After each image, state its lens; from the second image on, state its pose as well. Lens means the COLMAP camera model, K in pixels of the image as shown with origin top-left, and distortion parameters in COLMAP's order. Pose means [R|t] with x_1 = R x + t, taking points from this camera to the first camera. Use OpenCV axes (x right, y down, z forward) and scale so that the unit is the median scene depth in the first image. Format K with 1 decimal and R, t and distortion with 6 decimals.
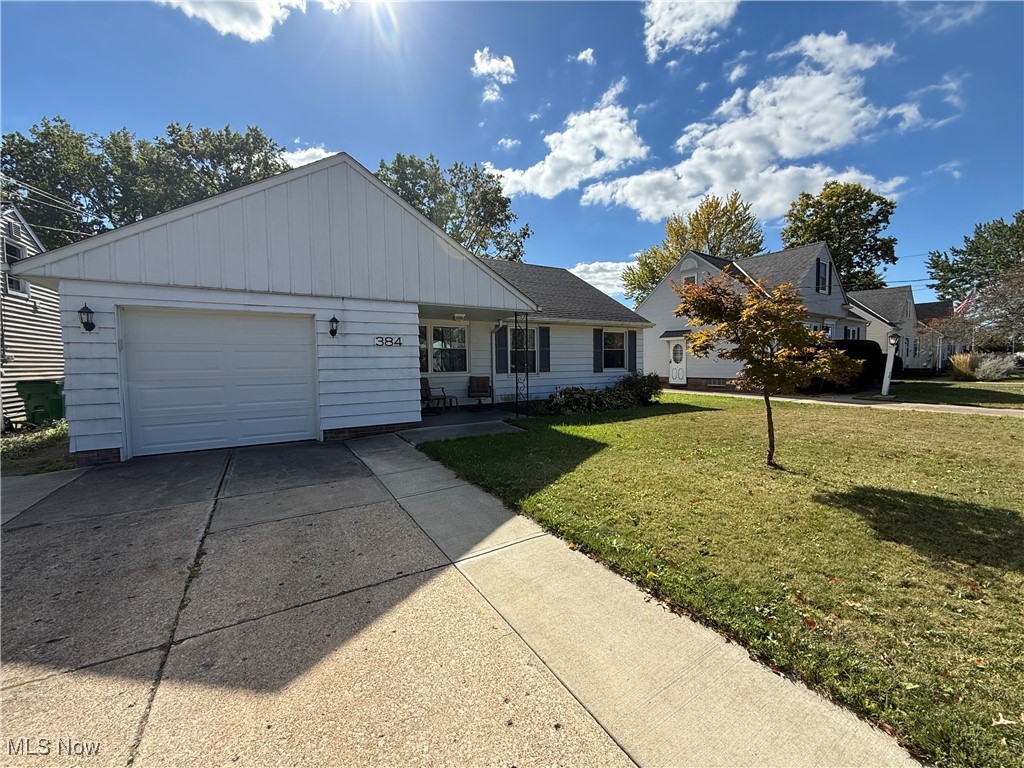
lens RADIAL K [[407.9, 0, 514.0], [0, 407.9, 381.1], [0, 0, 1]] dist [-0.001792, 0.000186]
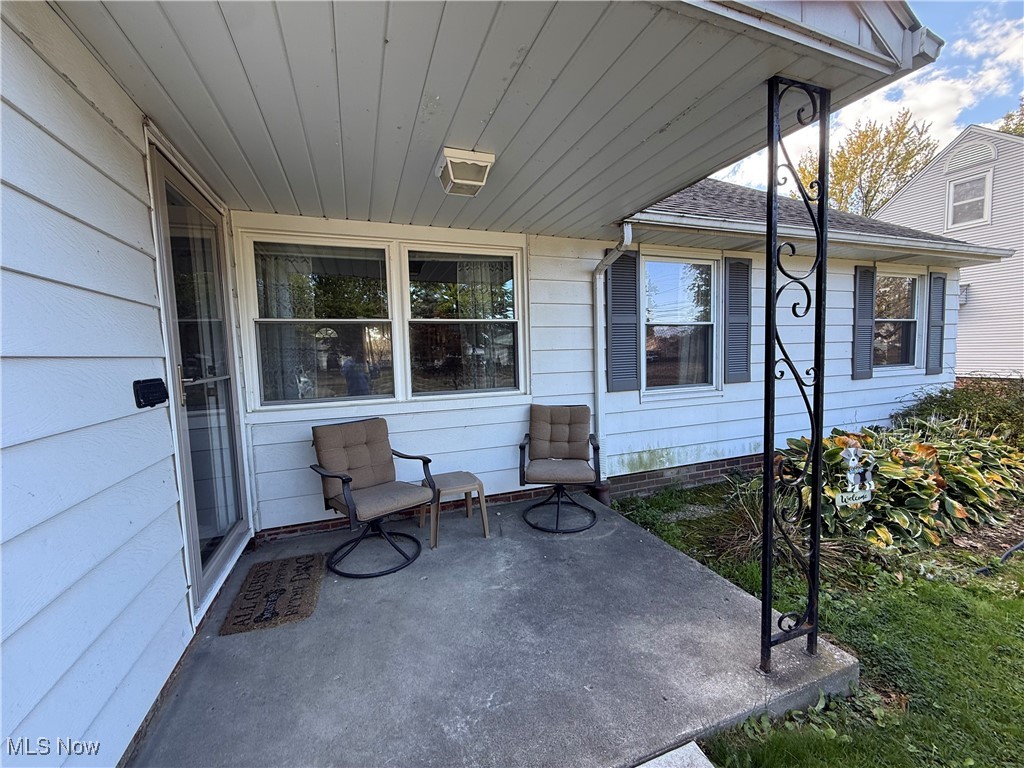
lens RADIAL K [[407.9, 0, 506.2], [0, 407.9, 385.0], [0, 0, 1]] dist [-0.001792, 0.000186]
pose [[0.982223, -0.005011, -0.187650, -0.057830], [0.010119, 0.999604, 0.026275, -0.032036], [0.187444, -0.027707, 0.981884, 0.601962]]
